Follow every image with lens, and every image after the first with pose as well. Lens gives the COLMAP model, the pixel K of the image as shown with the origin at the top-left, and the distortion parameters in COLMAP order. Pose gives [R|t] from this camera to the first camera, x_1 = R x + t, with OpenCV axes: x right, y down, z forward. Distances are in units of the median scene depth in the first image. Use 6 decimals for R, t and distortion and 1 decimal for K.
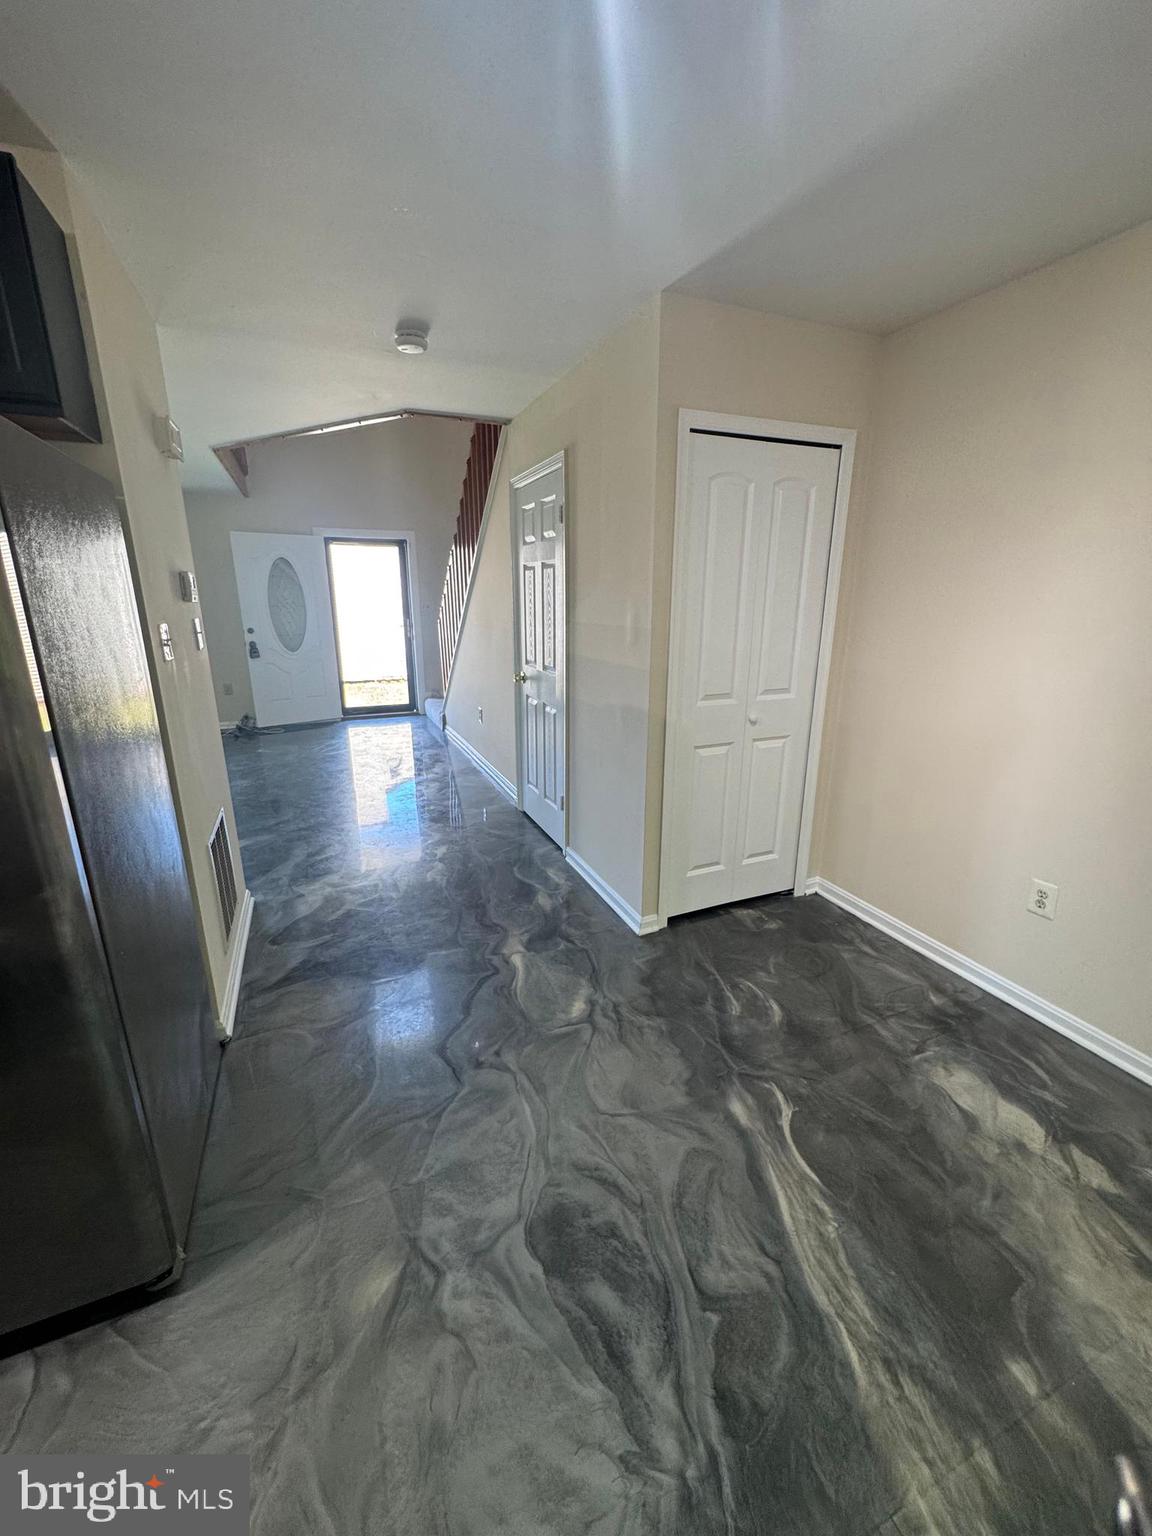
lens RADIAL K [[614.0, 0, 578.9], [0, 614.0, 767.5], [0, 0, 1]] dist [-0.001884, 0.000538]
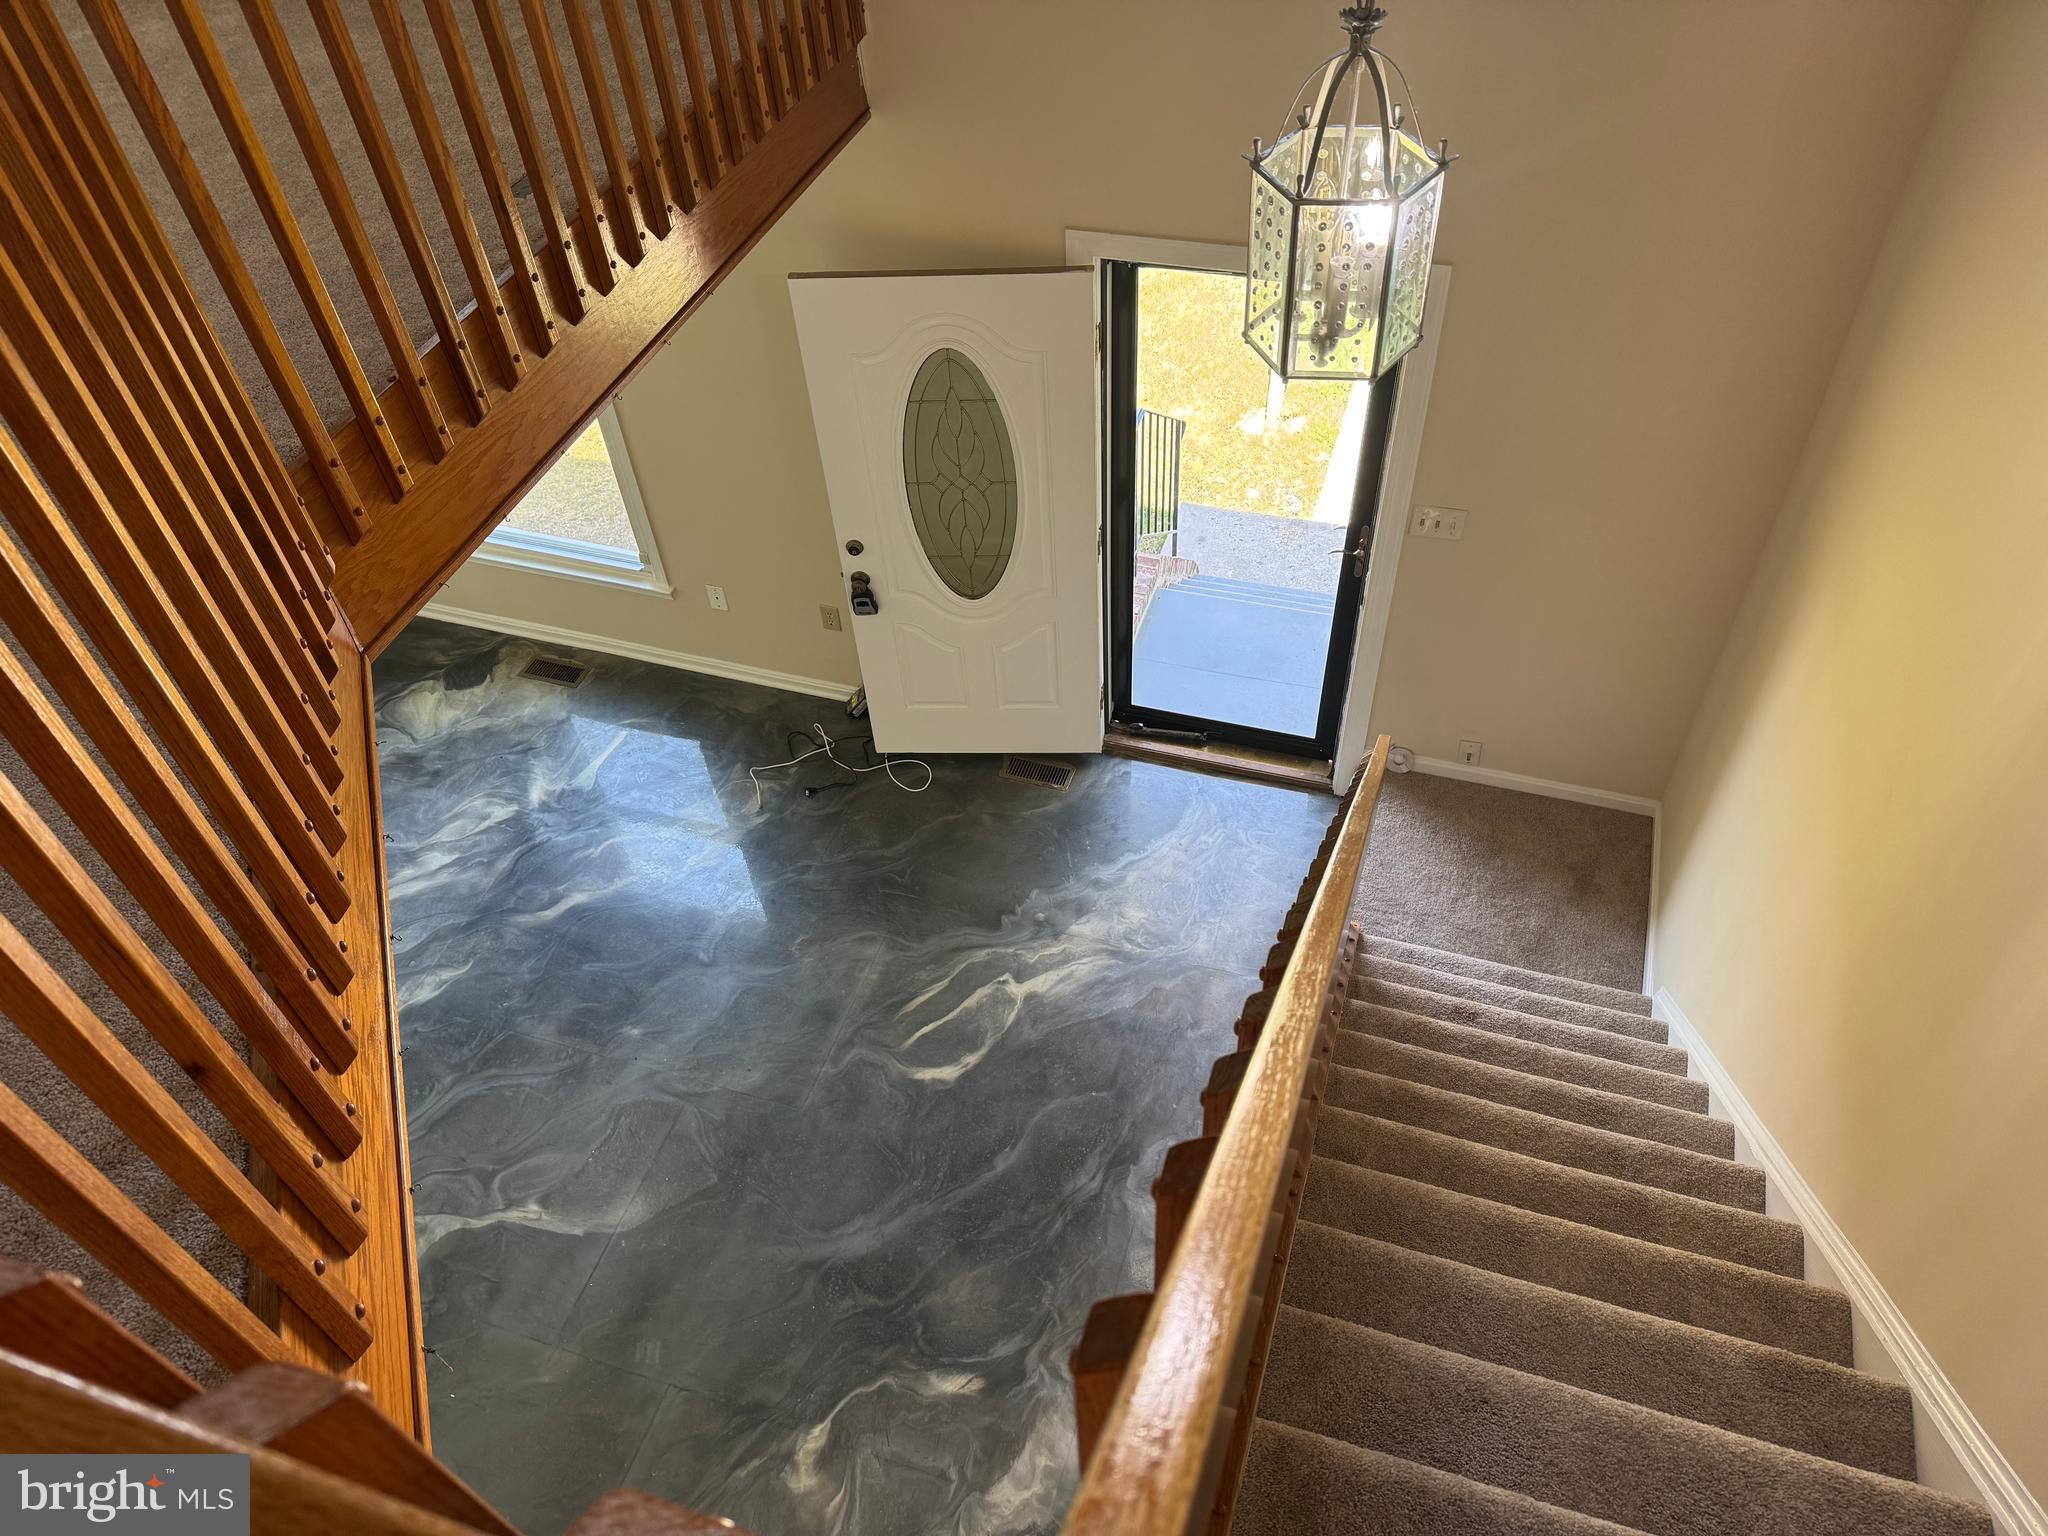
lens RADIAL K [[1429.4, 0, 1023.6], [0, 1429.4, 782.5], [0, 0, 1]] dist [0.075743, -0.034455]
pose [[0.737643, 0.462570, -0.491844, -0.025284], [-0.130978, 0.812648, 0.567845, -0.568976], [0.662365, -0.354446, 0.660031, 0.497189]]
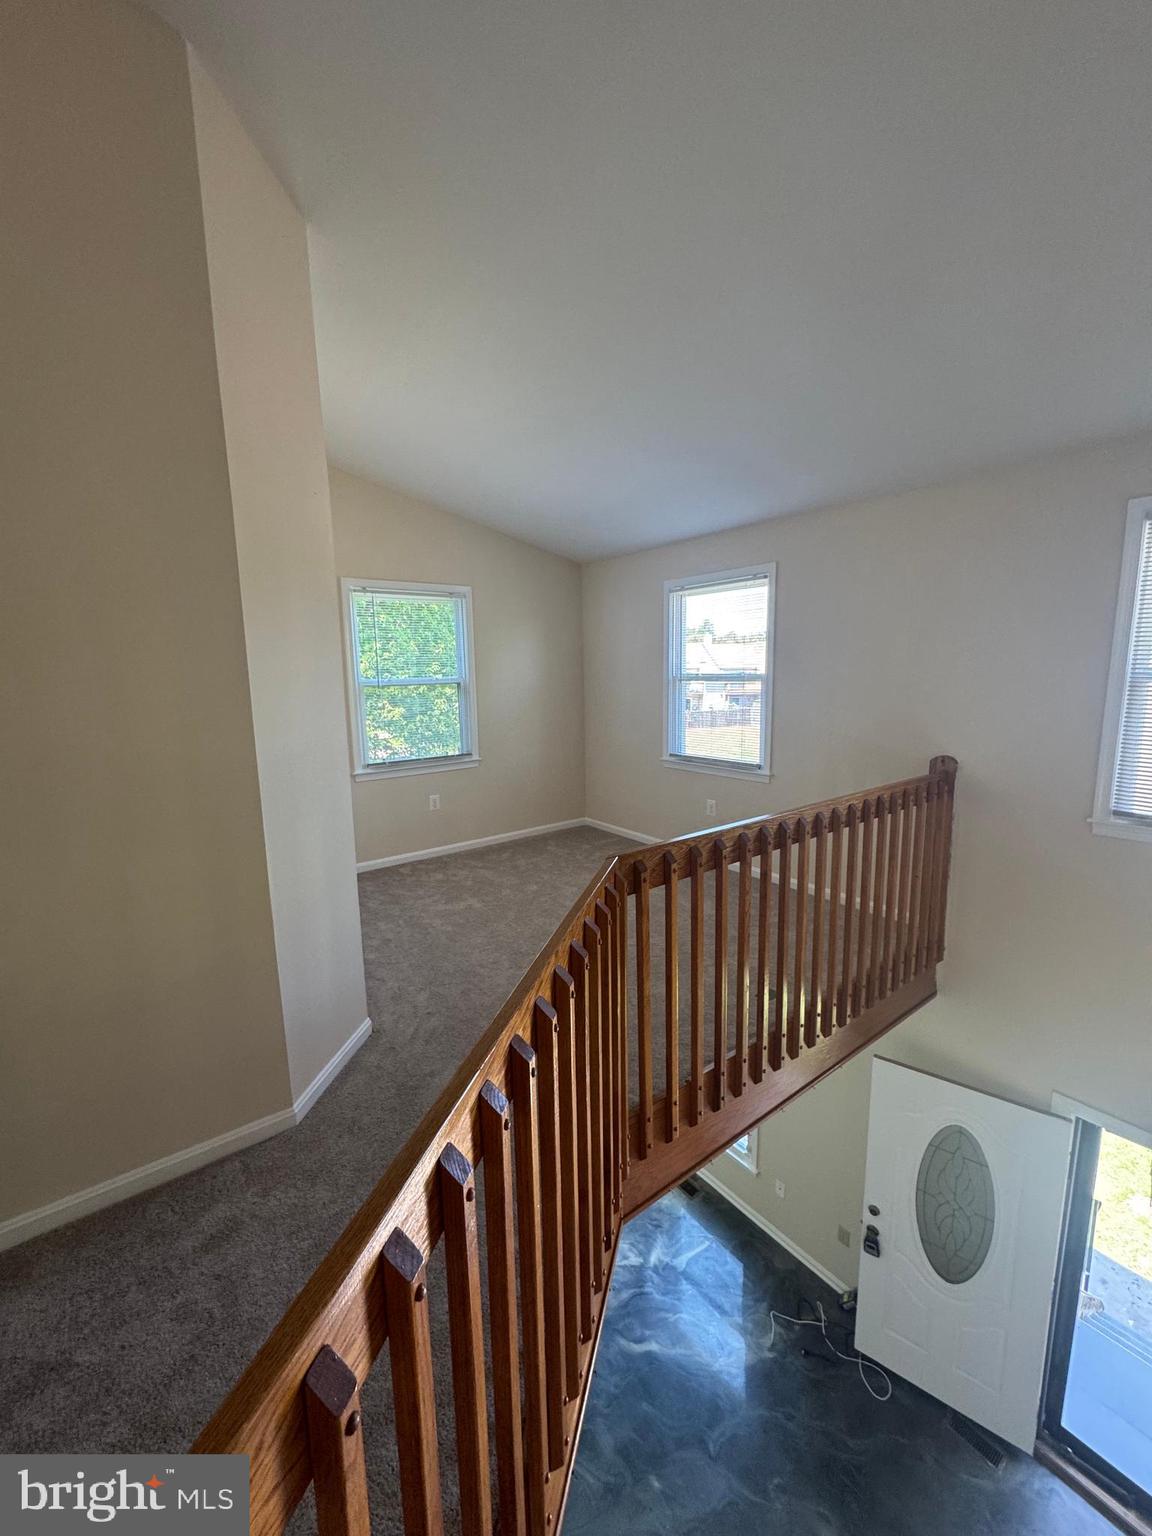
lens RADIAL K [[614.0, 0, 580.6], [0, 614.0, 769.8], [0, 0, 1]] dist [-0.001884, 0.000538]
pose [[0.231691, 0.146132, -0.961751, -0.107120], [-0.250900, 0.964180, 0.086057, -0.595721], [0.939877, 0.221365, 0.260056, 0.497918]]
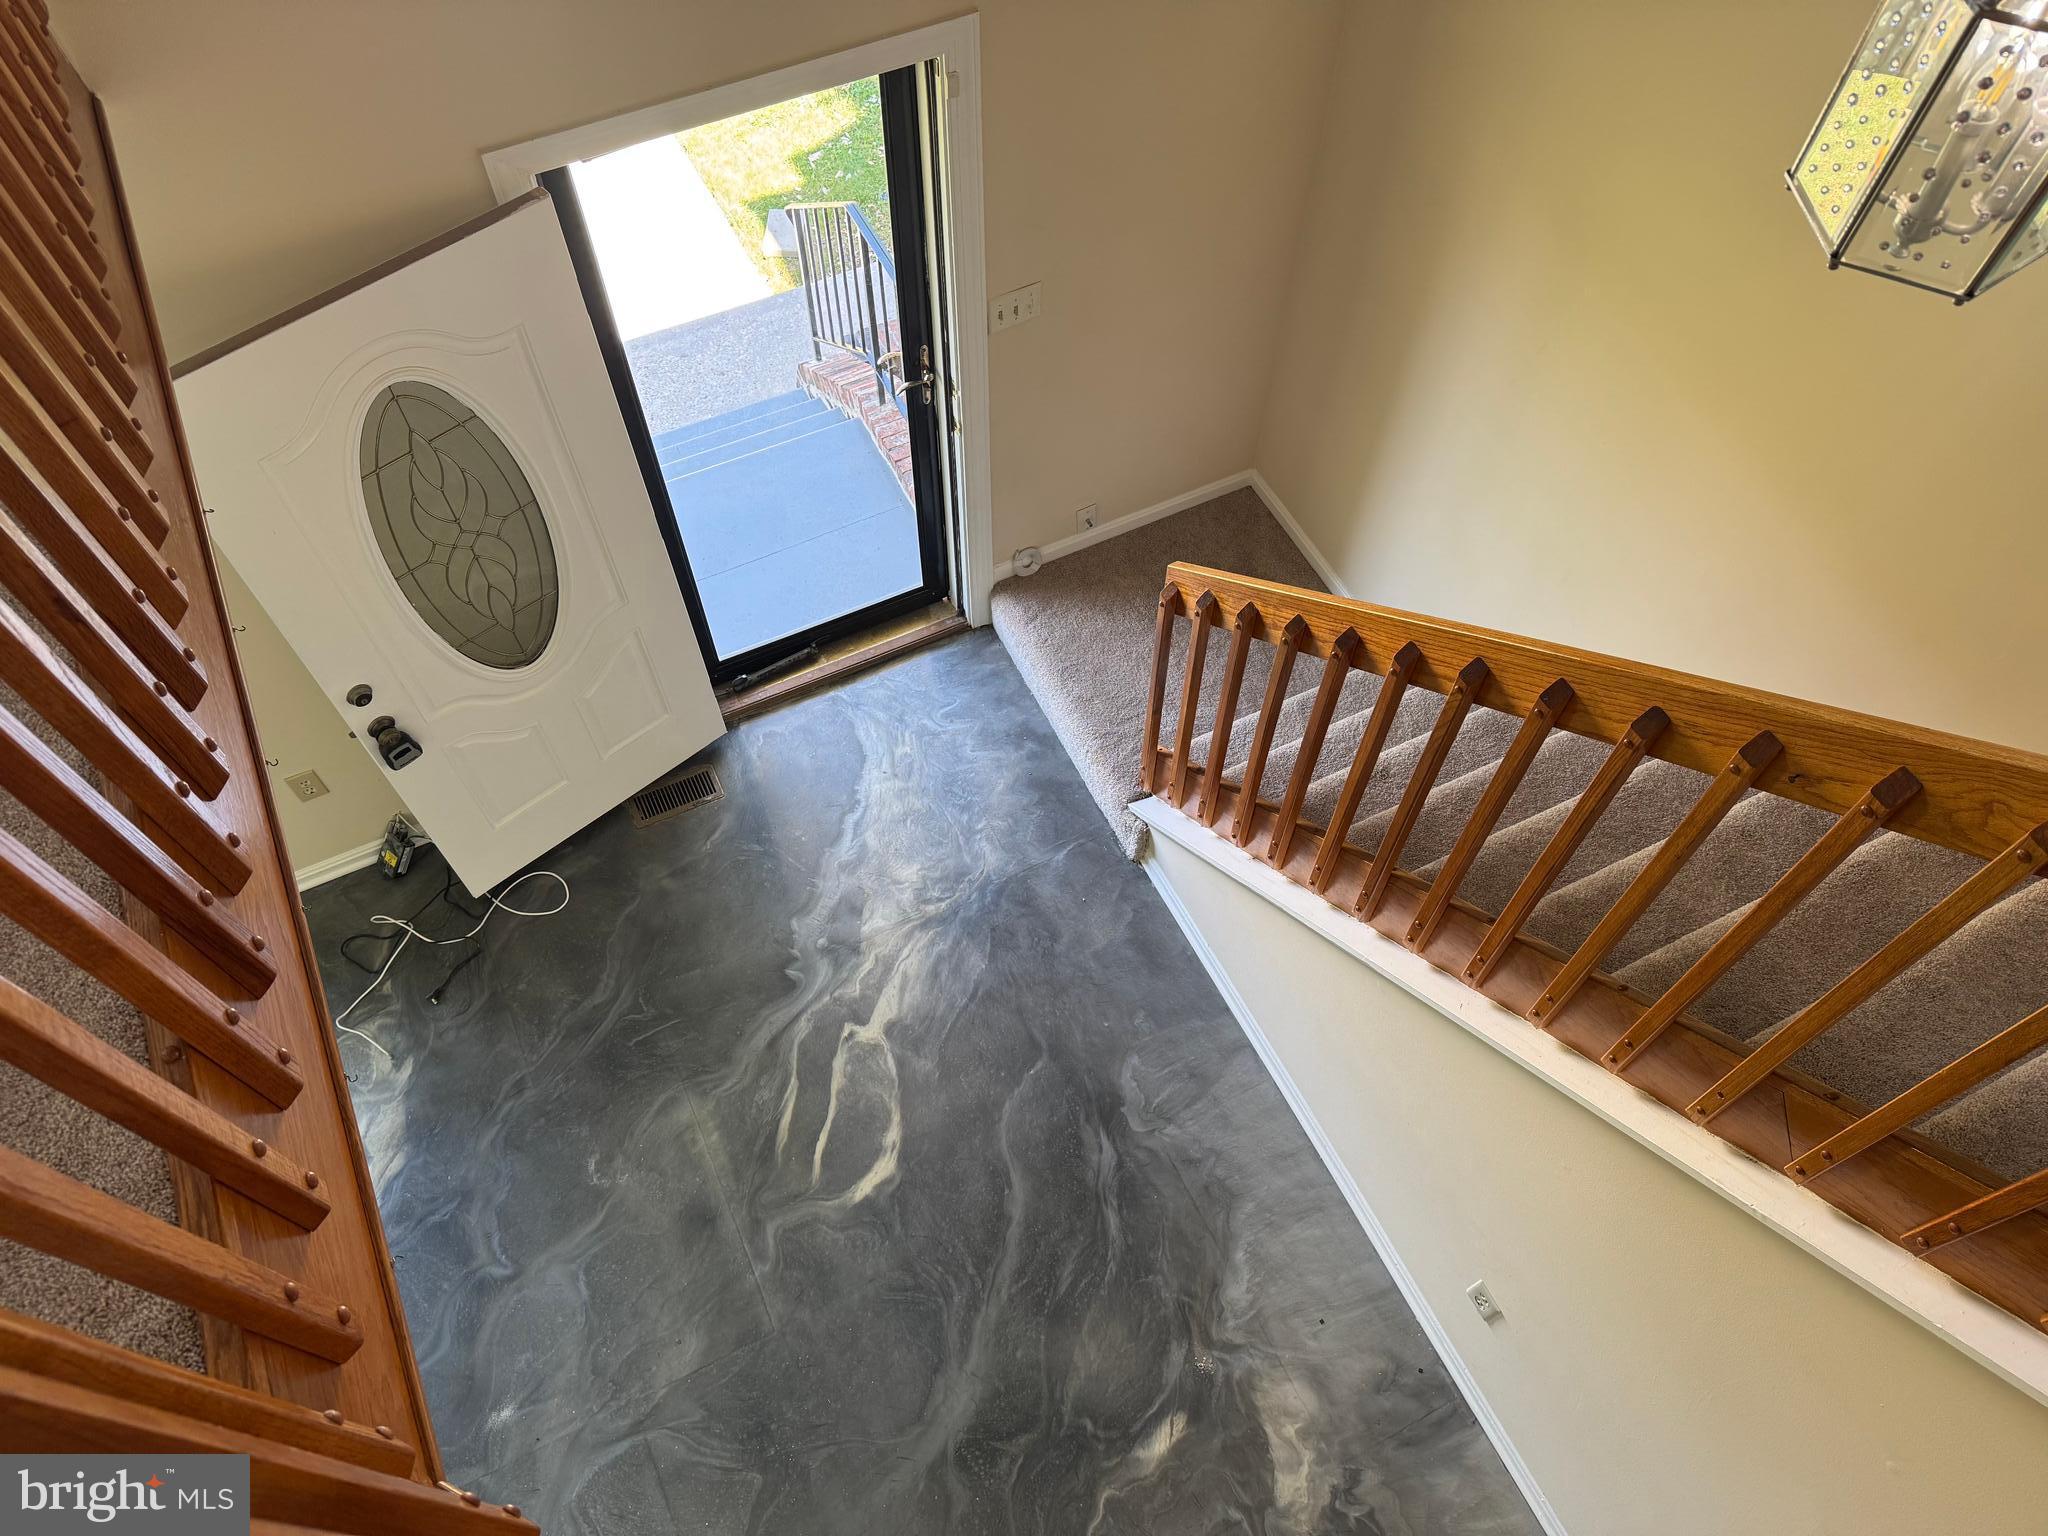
lens RADIAL K [[1429.4, 0, 1019.8], [0, 1429.4, 765.9], [0, 0, 1]] dist [0.075743, -0.034455]
pose [[0.999191, -0.031425, 0.025082, -0.299588], [0.006201, 0.736787, 0.676097, -0.565674], [-0.039726, -0.675394, 0.736386, 0.566083]]
